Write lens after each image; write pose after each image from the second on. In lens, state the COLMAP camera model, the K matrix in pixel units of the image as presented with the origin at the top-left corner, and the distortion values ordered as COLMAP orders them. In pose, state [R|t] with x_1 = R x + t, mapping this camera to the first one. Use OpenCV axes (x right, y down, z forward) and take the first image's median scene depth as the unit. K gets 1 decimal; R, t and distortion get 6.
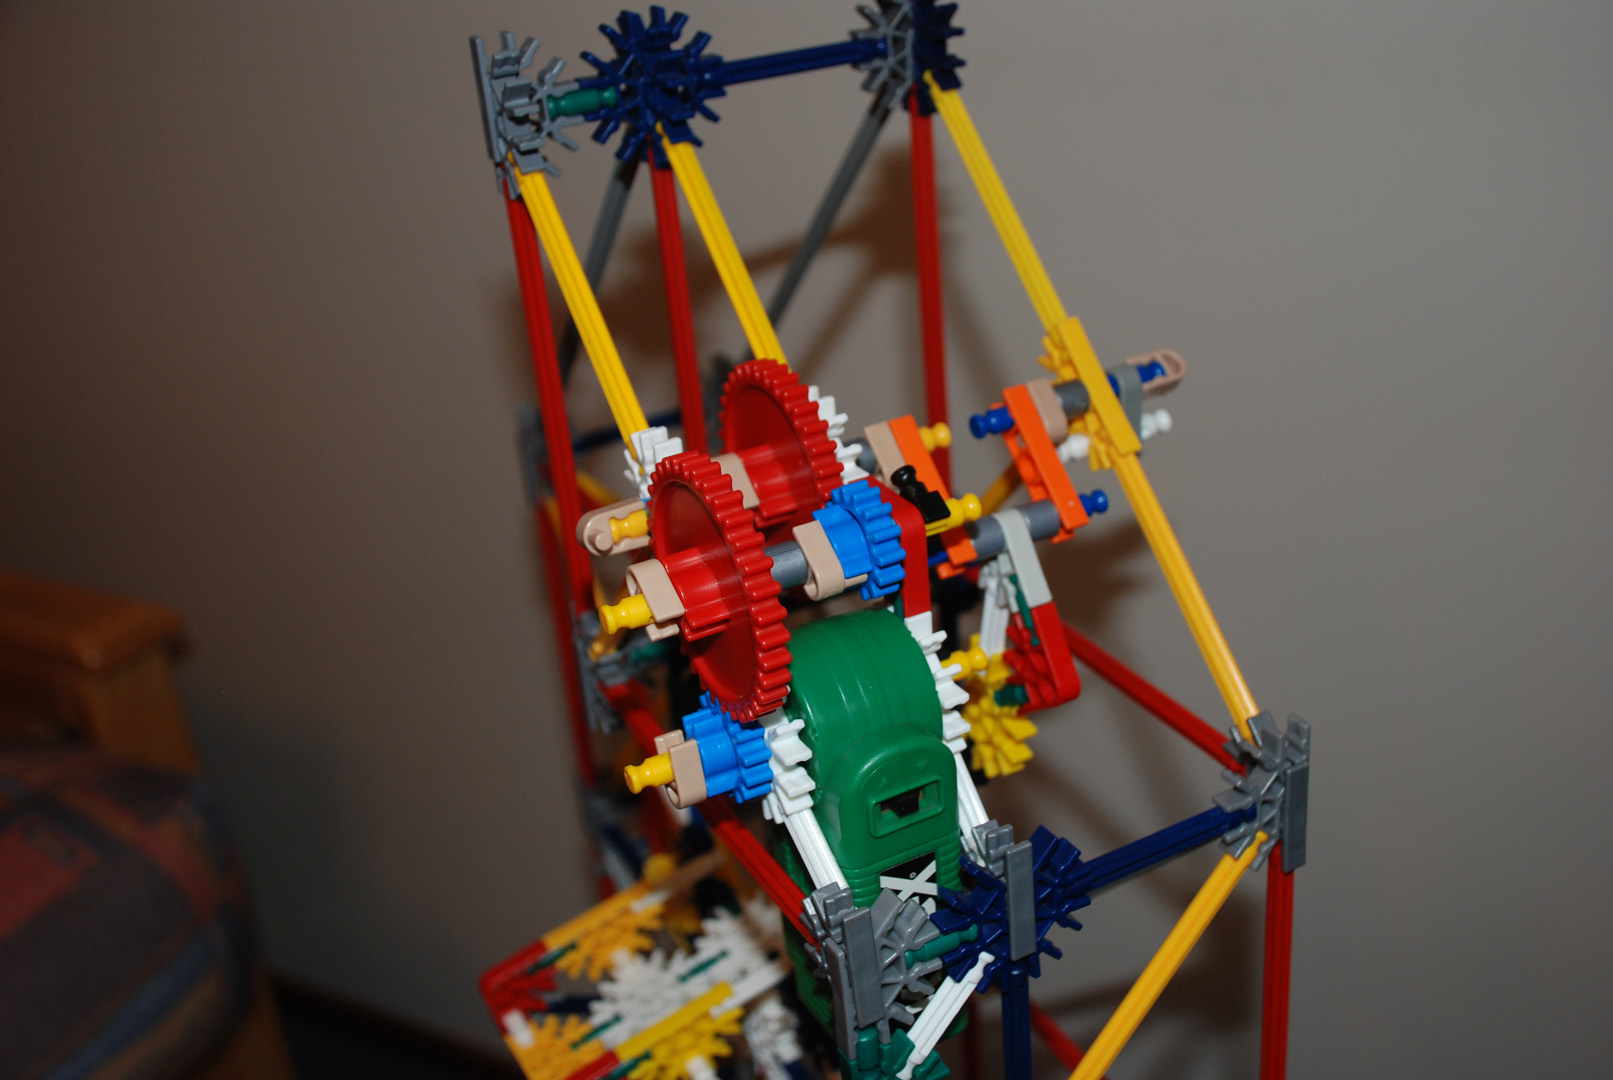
lens RADIAL K [[1785.0, 0, 806.5], [0, 1785.0, 540.0], [0, 0, 1]] dist [-0.056306, -0.004015]
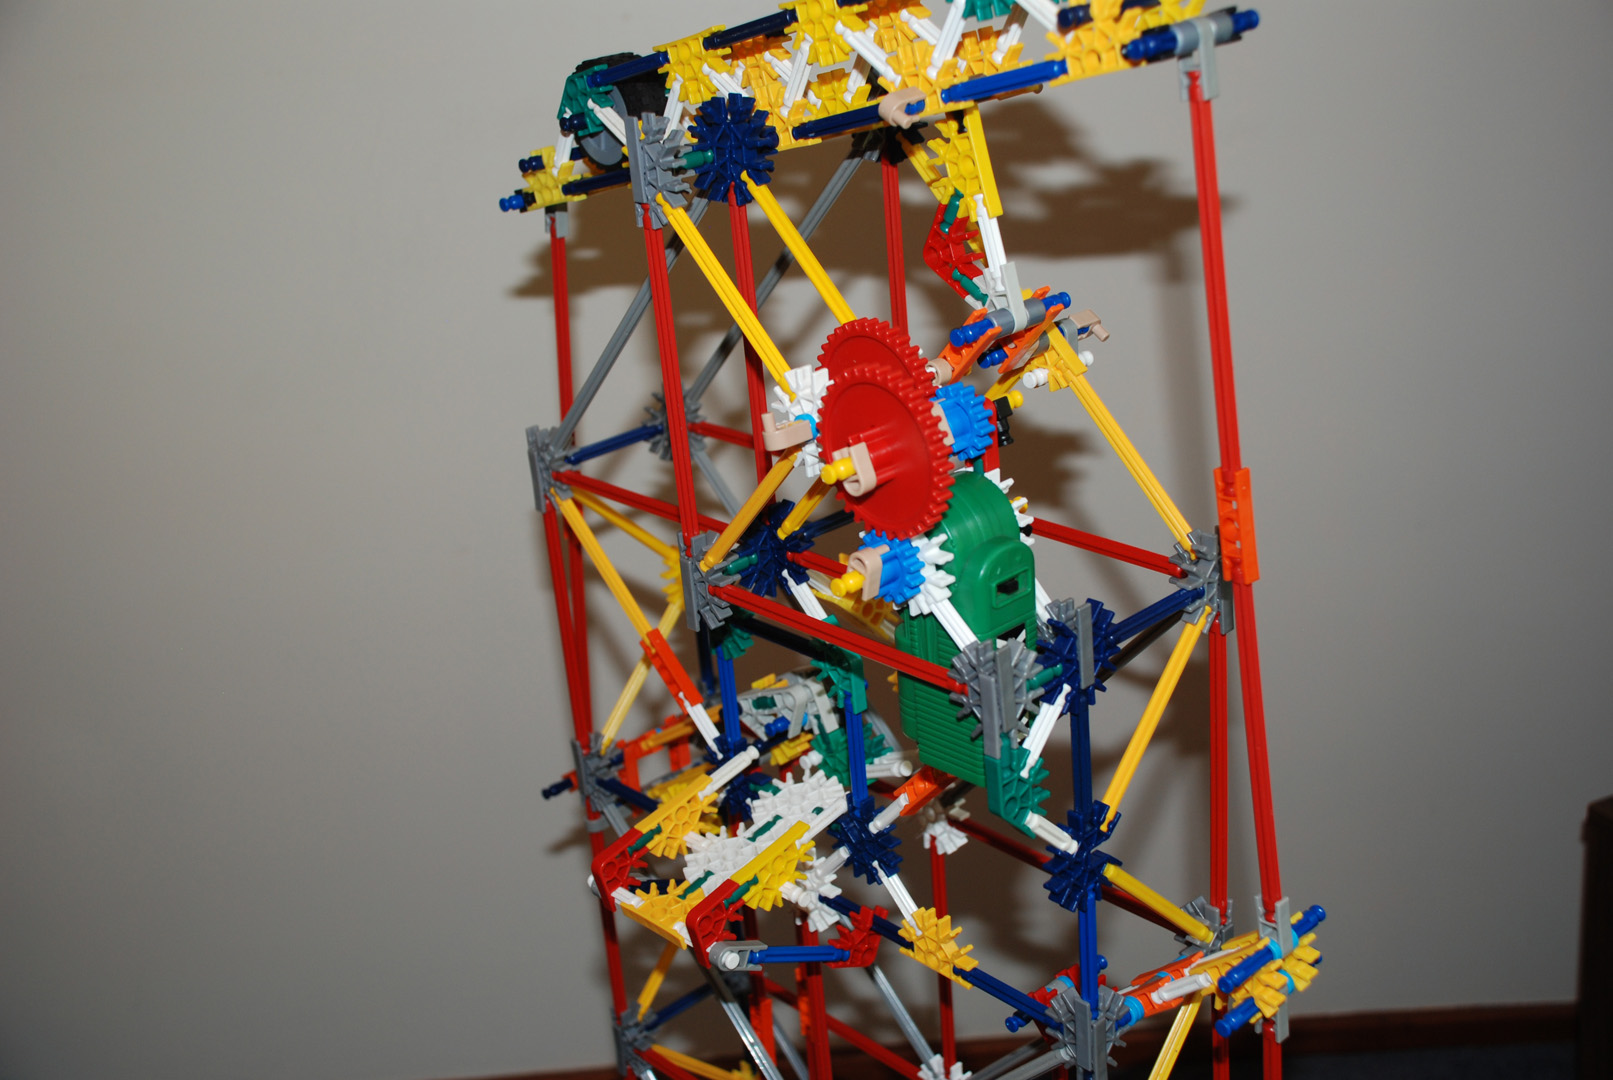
lens RADIAL K [[1926.0, 0, 806.5], [0, 1926.0, 540.0], [0, 0, 1]] dist [0.001033, -0.001374]
pose [[0.968231, -0.098684, 0.229759, -0.468485], [0.119041, 0.989941, -0.076462, 0.204841], [-0.219903, 0.101384, 0.970239, -0.544494]]
